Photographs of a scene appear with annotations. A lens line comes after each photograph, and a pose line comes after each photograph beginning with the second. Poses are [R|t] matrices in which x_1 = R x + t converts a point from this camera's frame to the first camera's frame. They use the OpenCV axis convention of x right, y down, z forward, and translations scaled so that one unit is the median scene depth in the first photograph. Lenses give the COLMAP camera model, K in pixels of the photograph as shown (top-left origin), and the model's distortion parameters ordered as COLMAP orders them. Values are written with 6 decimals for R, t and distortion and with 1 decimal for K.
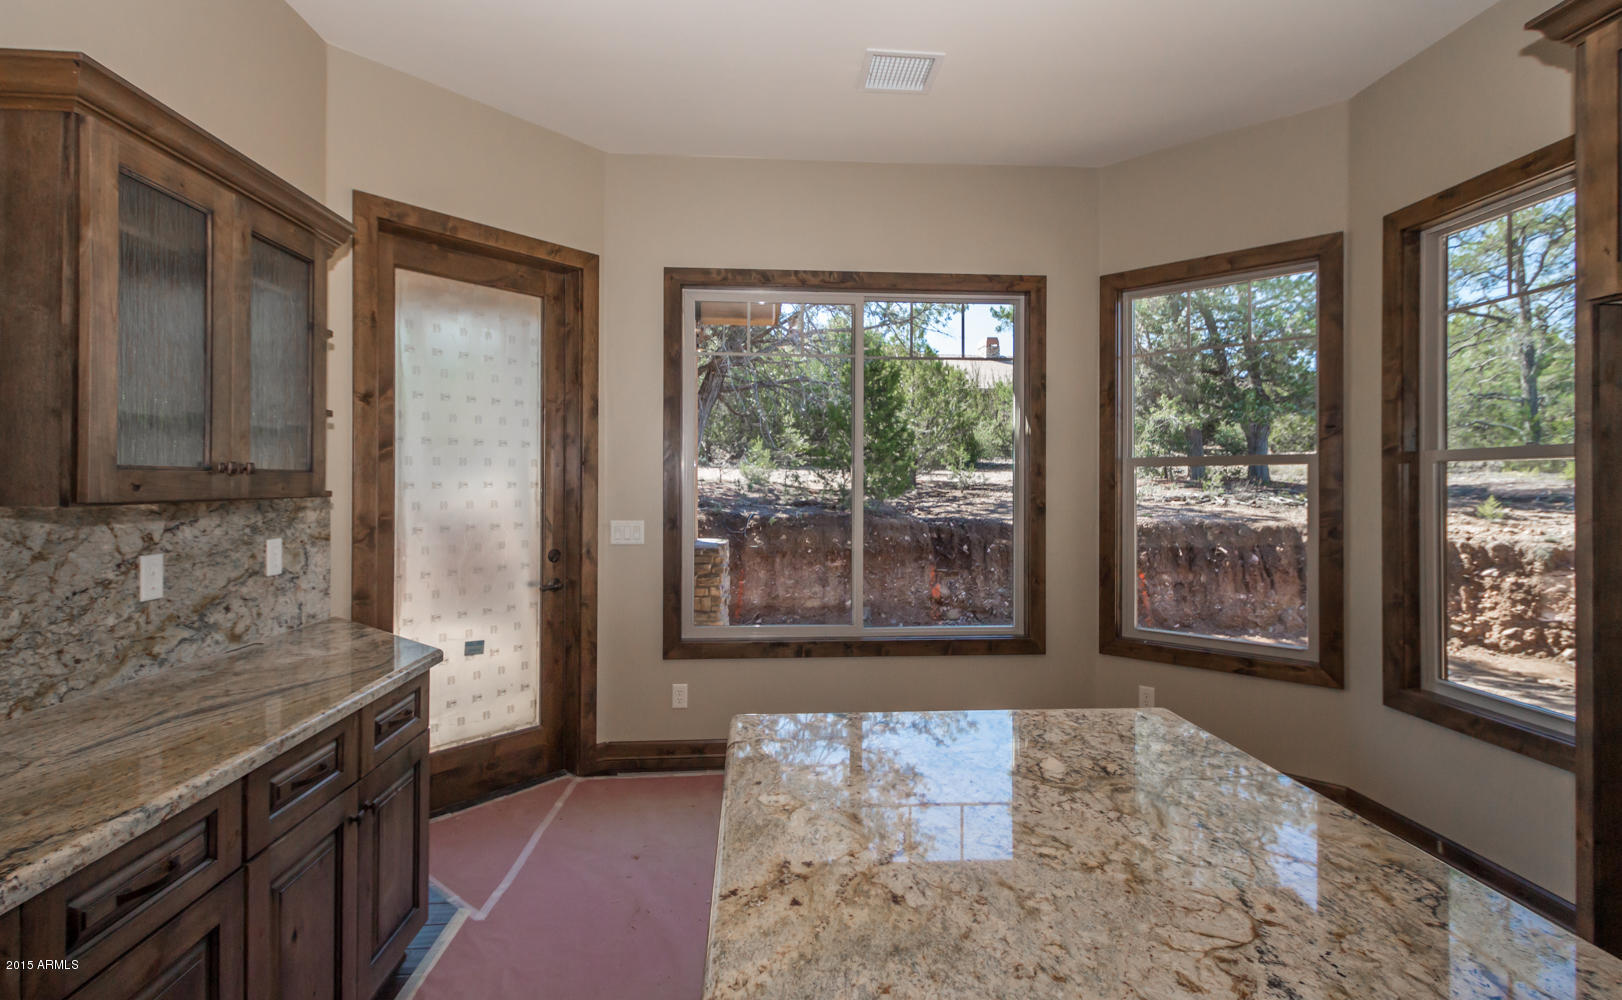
lens RADIAL K [[781.1, 0, 812.0], [0, 781.1, 483.7], [0, 0, 1]] dist [0.022296, -0.001006]
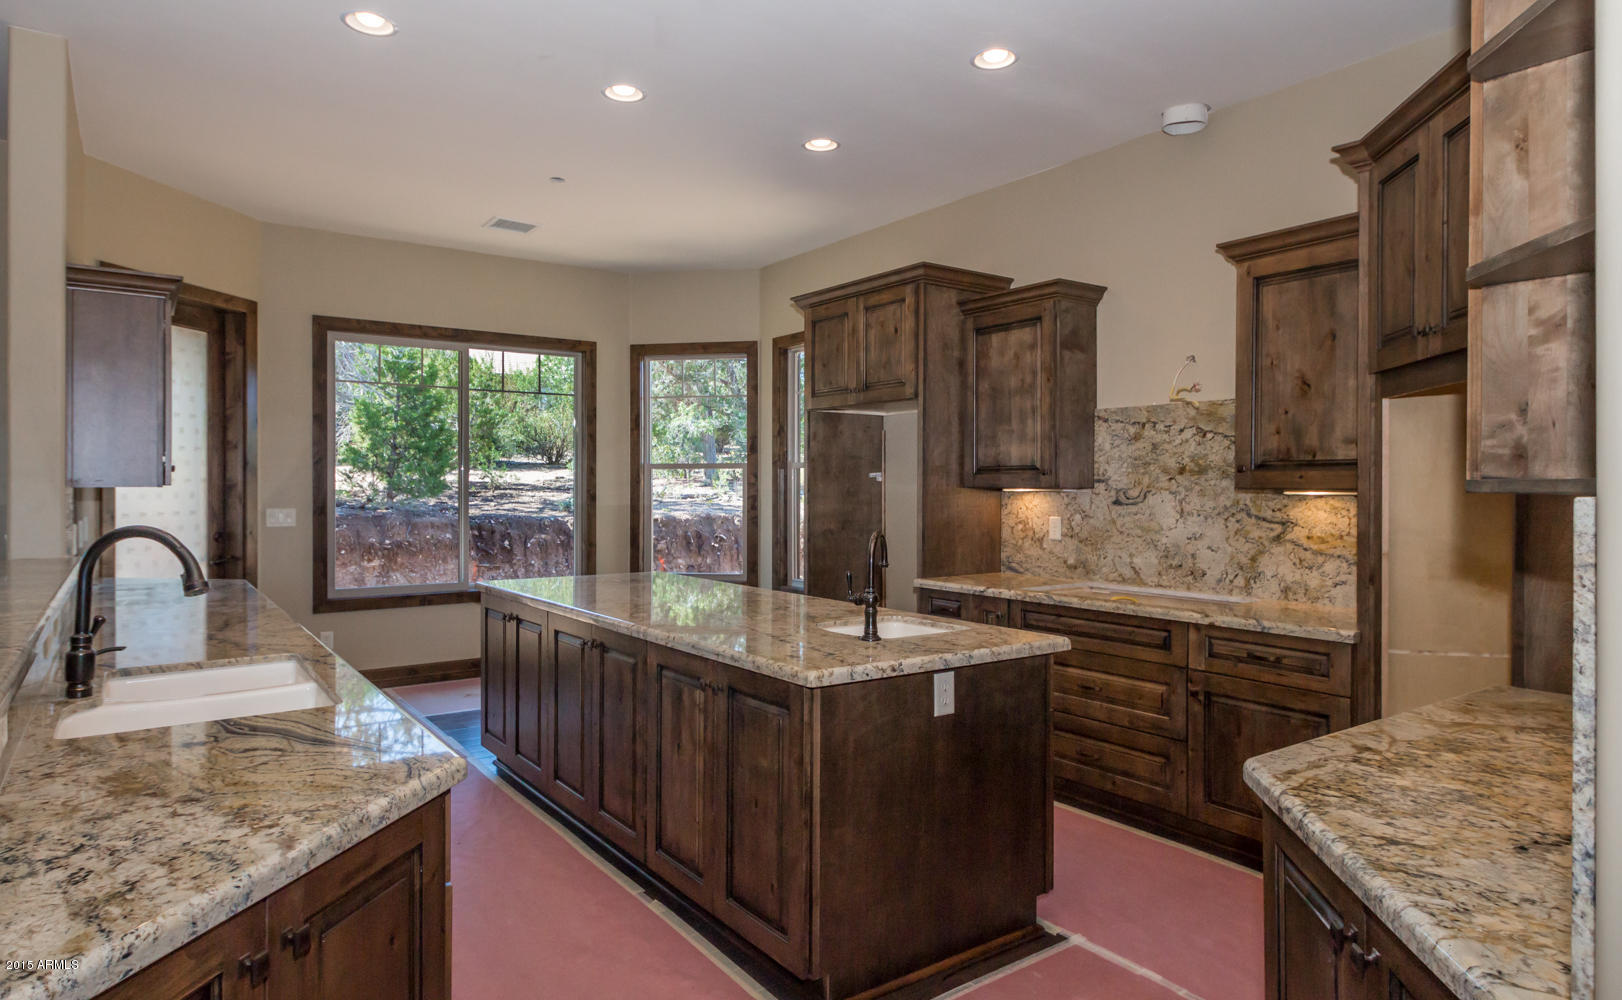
lens RADIAL K [[937.2, 0, 822.6], [0, 937.2, 484.5], [0, 0, 1]] dist [-0.002550, -0.000214]
pose [[0.847142, -0.001375, 0.531365, -0.322110], [0.001871, 0.999998, -0.000395, 0.010817], [-0.531364, 0.001329, 0.847143, -0.841086]]
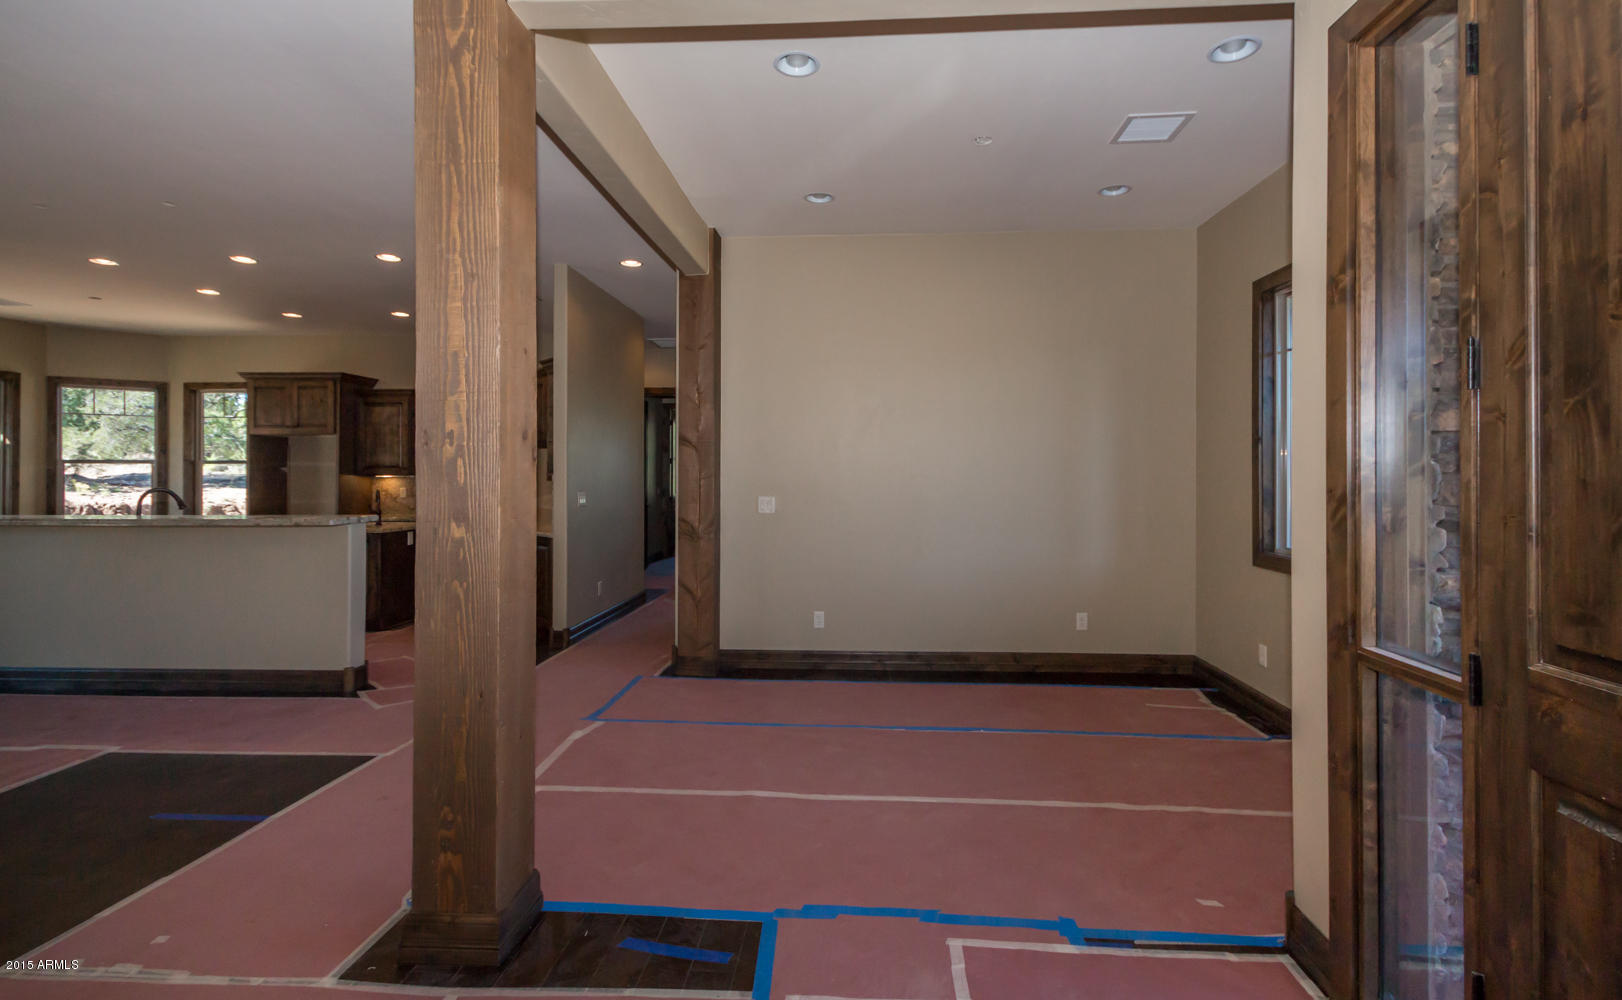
lens RADIAL K [[781.1, 0, 802.4], [0, 781.1, 472.3], [0, 0, 1]] dist [0.022296, -0.001006]
pose [[0.144339, -0.003118, 0.989523, -1.697497], [0.005584, 0.999982, 0.002336, 0.008043], [-0.989513, 0.005189, 0.144354, -1.554597]]
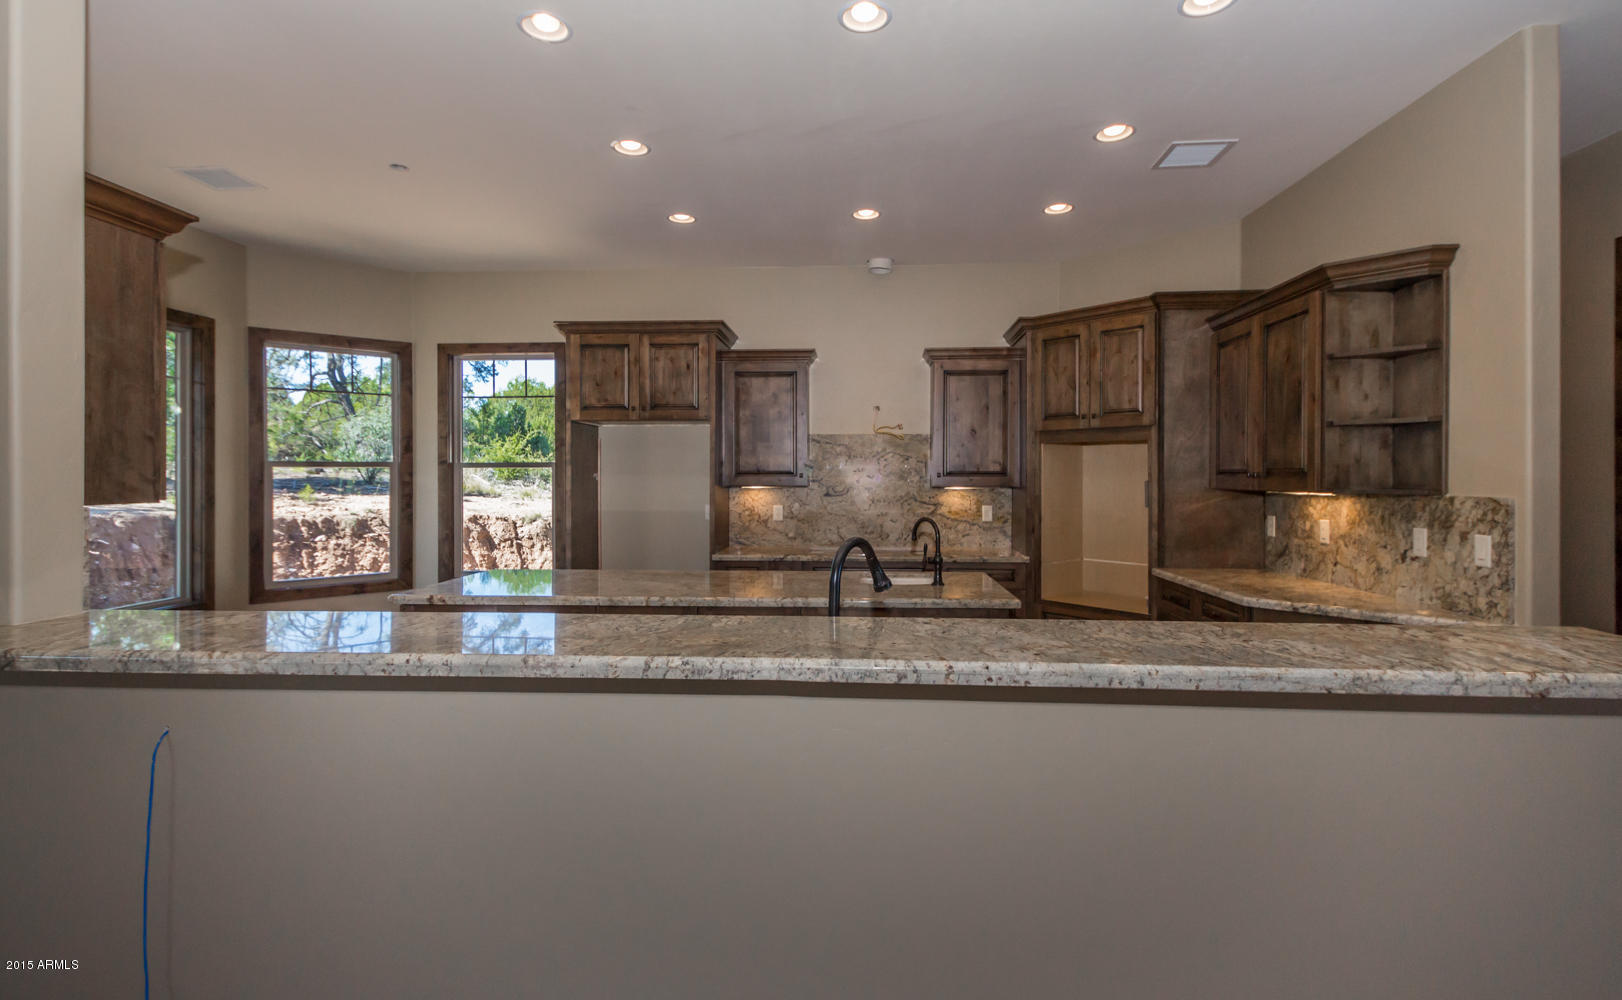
lens RADIAL K [[753.2, 0, 827.3], [0, 753.2, 445.7], [0, 0, 1]] dist [0.001429, 0.000164]
pose [[0.120019, 0.035382, 0.992141, -0.901275], [0.002041, 0.999354, -0.035887, -0.010984], [-0.992770, 0.006332, 0.119869, -0.167718]]
